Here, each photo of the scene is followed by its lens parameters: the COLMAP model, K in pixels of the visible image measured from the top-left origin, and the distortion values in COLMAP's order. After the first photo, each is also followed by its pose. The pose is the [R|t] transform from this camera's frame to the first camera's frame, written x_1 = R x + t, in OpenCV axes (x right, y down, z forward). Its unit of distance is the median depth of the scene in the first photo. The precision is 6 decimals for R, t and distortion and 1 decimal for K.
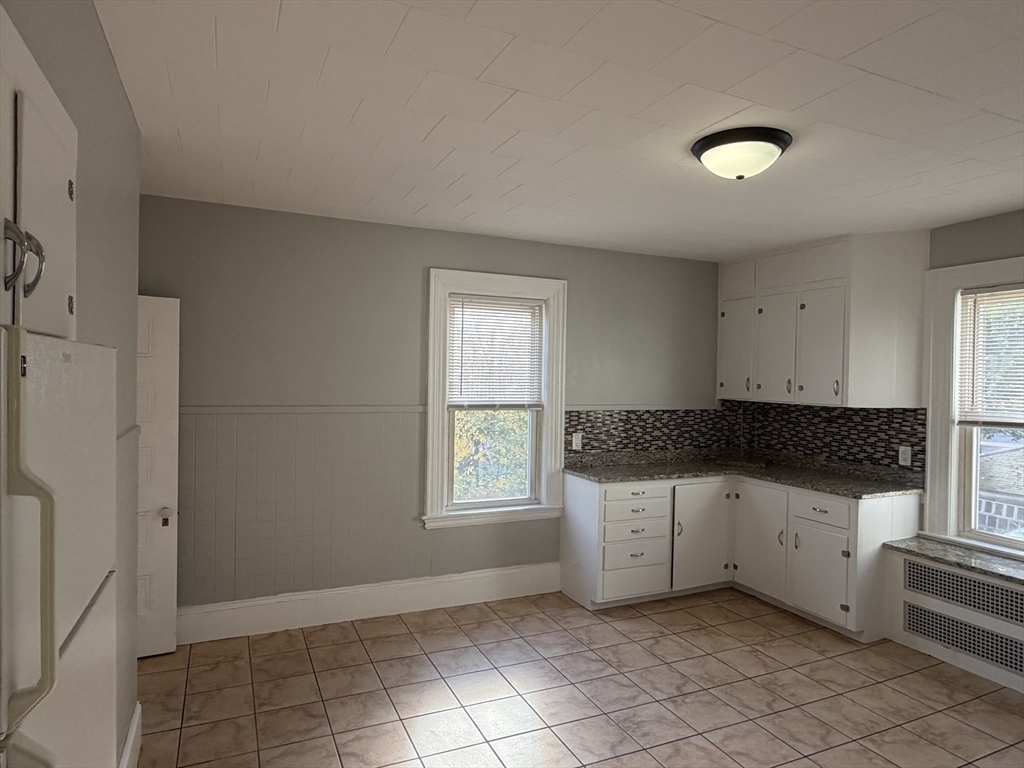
lens RADIAL K [[624.7, 0, 509.2], [0, 624.7, 381.7], [0, 0, 1]] dist [0.004816, -0.000798]
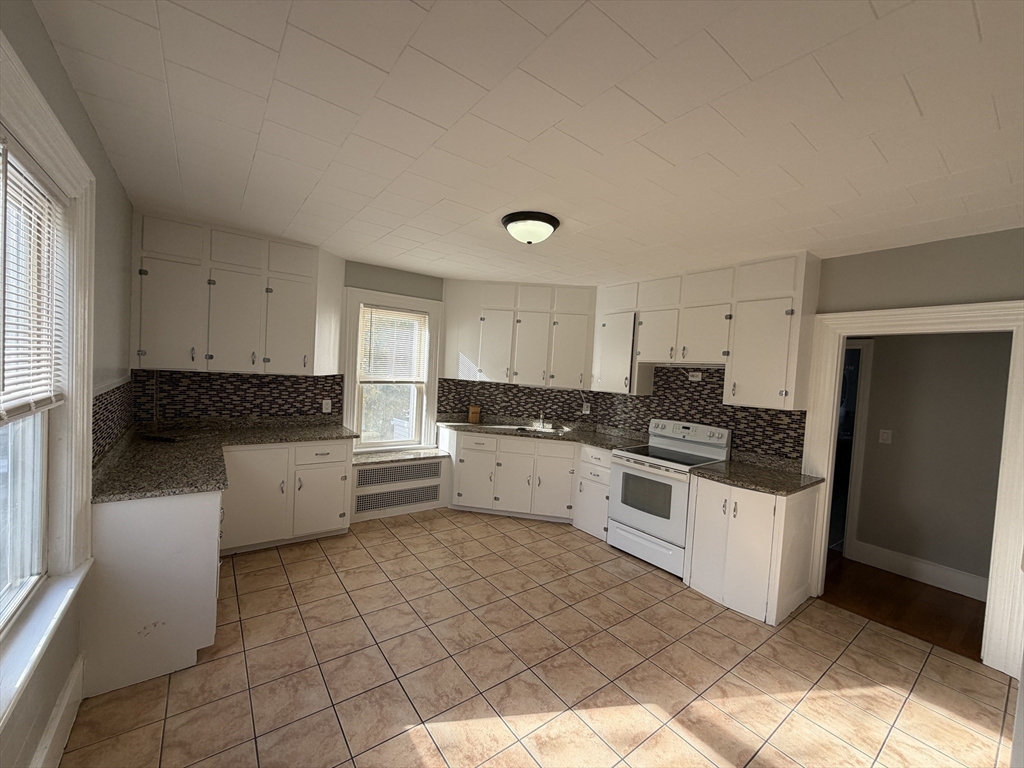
lens RADIAL K [[405.8, 0, 509.6], [0, 405.8, 383.1], [0, 0, 1]] dist [0.000547, 0.000050]
pose [[-0.208645, -0.063752, 0.975911, -0.400877], [-0.049934, 0.997266, 0.054471, -0.011858], [-0.976716, -0.037366, -0.211258, 0.759174]]
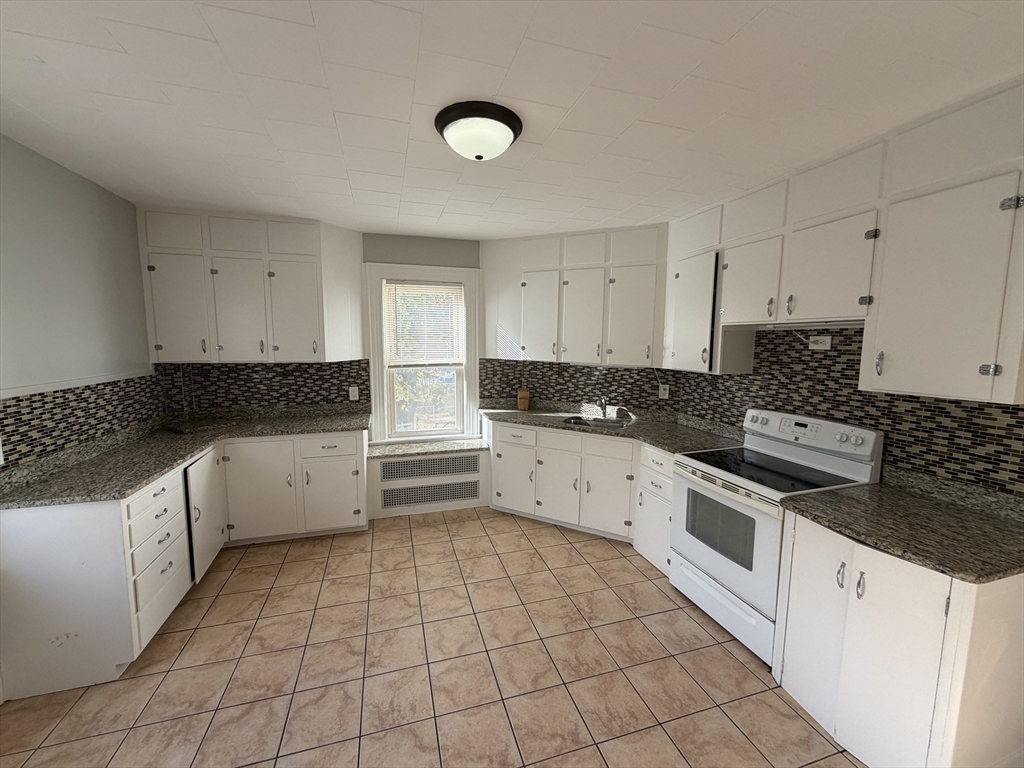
lens RADIAL K [[405.8, 0, 509.5], [0, 405.8, 383.5], [0, 0, 1]] dist [0.000547, 0.000050]
pose [[0.132838, -0.123500, 0.983413, -0.219509], [0.007569, 0.992304, 0.123594, -0.014813], [-0.991109, -0.008974, 0.132751, 0.514131]]
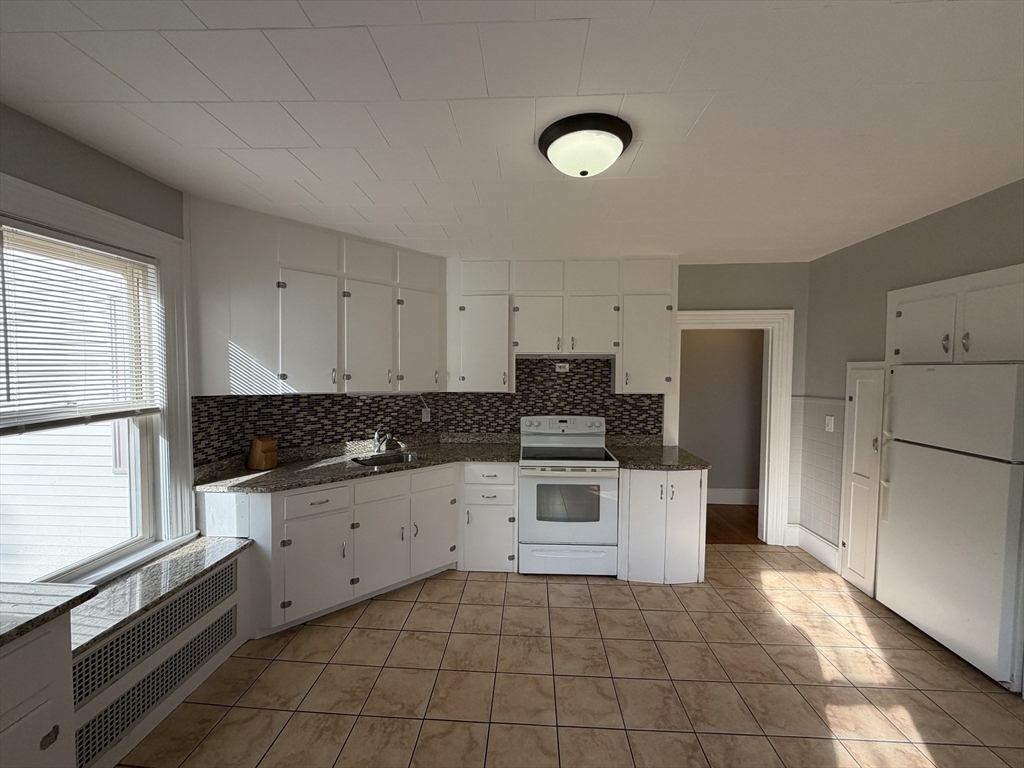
lens RADIAL K [[405.8, 0, 508.2], [0, 405.8, 384.6], [0, 0, 1]] dist [0.000547, 0.000050]
pose [[-0.885931, -0.042181, 0.461895, 0.096010], [-0.016678, 0.998109, 0.059160, -0.011229], [-0.463517, 0.044708, -0.884959, 1.000742]]
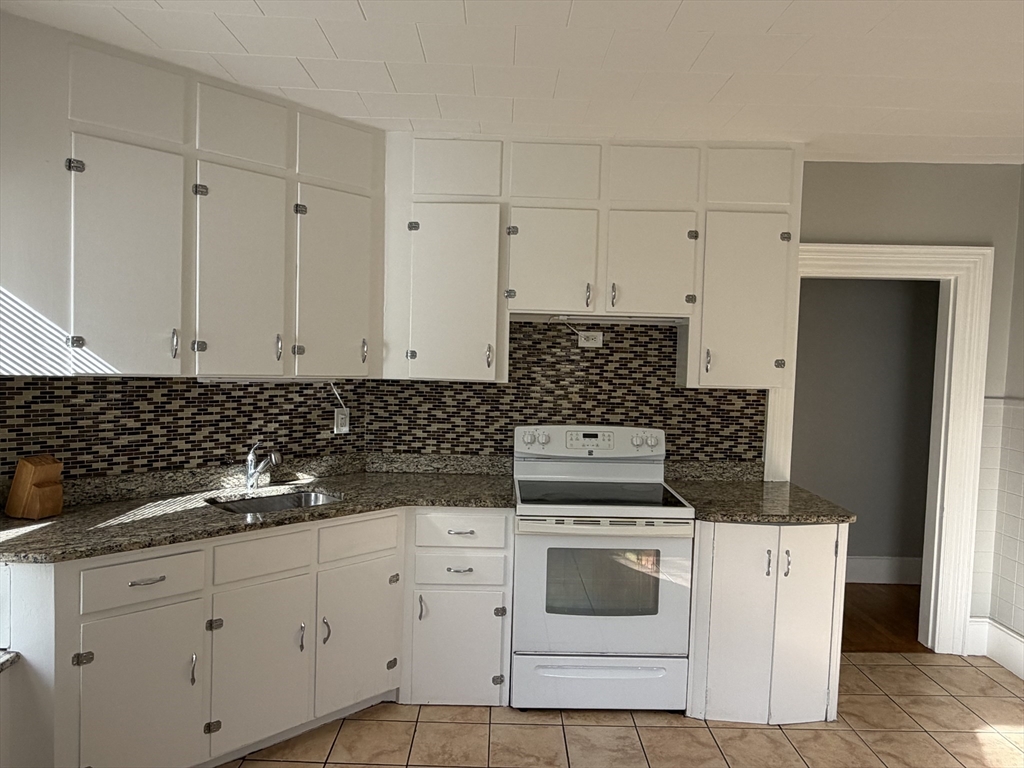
lens RADIAL K [[706.4, 0, 506.2], [0, 706.4, 387.5], [0, 0, 1]] dist [0.018963, -0.021743]
pose [[-0.912281, -0.068061, 0.403870, 0.144314], [-0.039784, 0.996159, 0.078007, -0.002434], [-0.407628, 0.055097, -0.911484, 0.989323]]
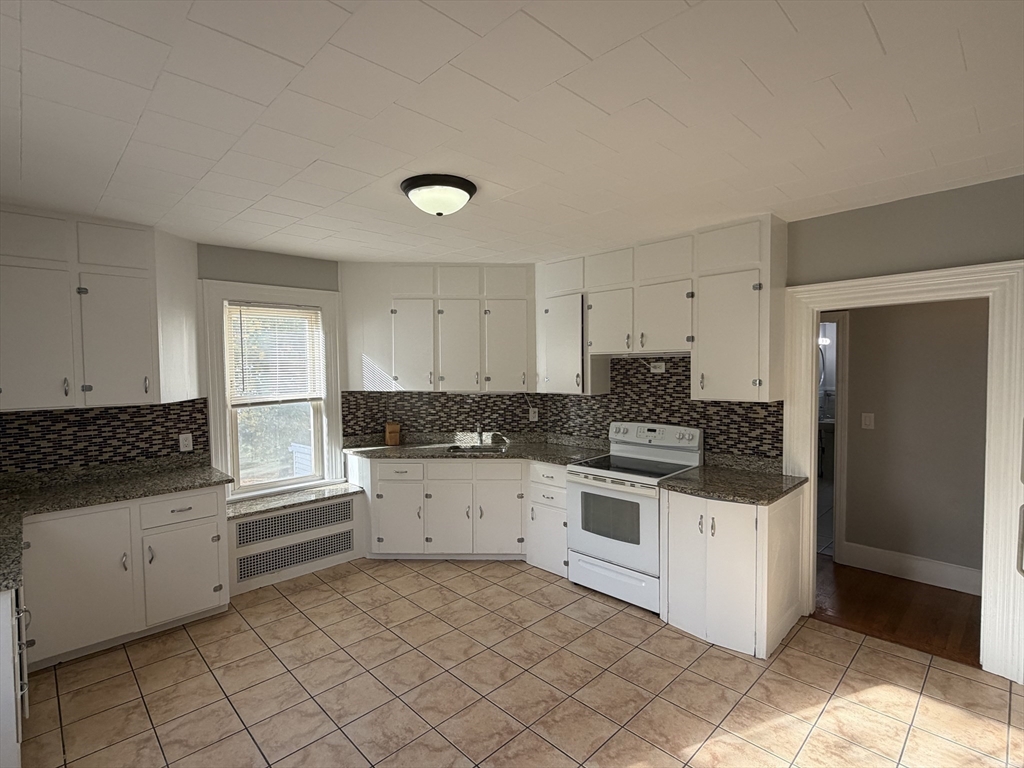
lens RADIAL K [[499.1, 0, 508.9], [0, 499.1, 384.2], [0, 0, 1]] dist [0.000234, 0.000151]
pose [[-0.335952, -0.051008, 0.940497, -0.380368], [0.017098, 0.998038, 0.060236, -0.027606], [-0.941724, 0.036318, -0.334421, 0.733399]]
